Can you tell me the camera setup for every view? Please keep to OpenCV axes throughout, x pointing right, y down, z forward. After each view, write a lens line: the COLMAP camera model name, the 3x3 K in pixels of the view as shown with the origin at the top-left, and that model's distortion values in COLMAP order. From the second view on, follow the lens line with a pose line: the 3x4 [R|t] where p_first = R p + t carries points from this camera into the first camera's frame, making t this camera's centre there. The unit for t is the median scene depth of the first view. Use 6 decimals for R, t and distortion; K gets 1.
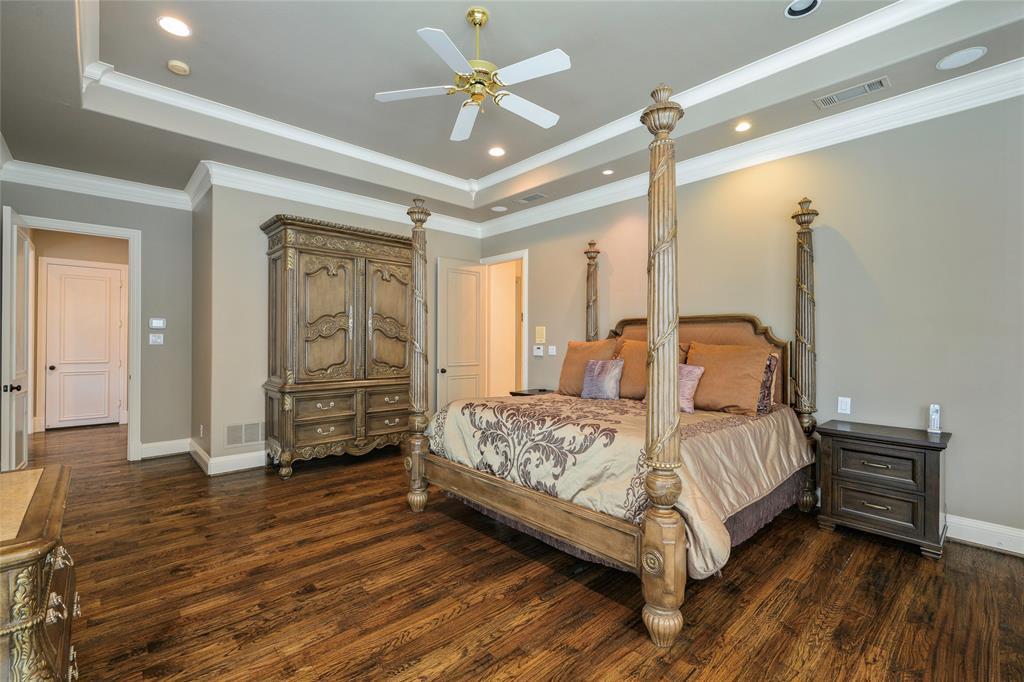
lens RADIAL K [[444.3, 0, 504.9], [0, 444.3, 341.3], [0, 0, 1]] dist [0.001282, 0.000221]
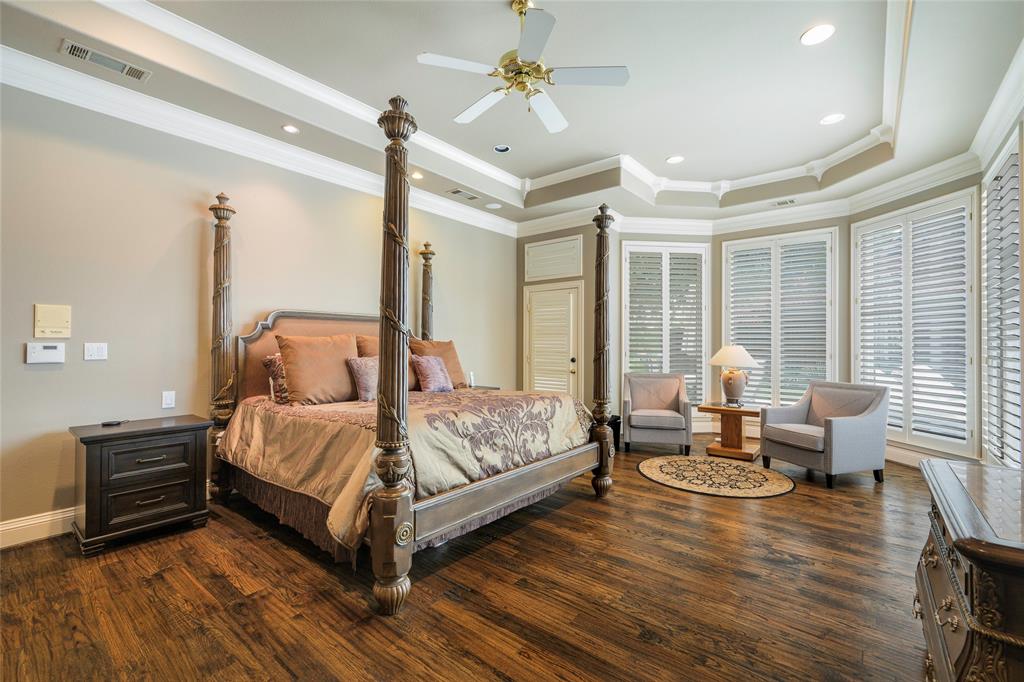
lens RADIAL K [[444.3, 0, 504.9], [0, 444.3, 341.3], [0, 0, 1]] dist [0.001282, 0.000221]
pose [[-0.136661, 0.000775, 0.990618, -1.019348], [-0.005165, 0.999986, -0.001495, 0.014212], [-0.990604, -0.005321, -0.136655, 1.152900]]
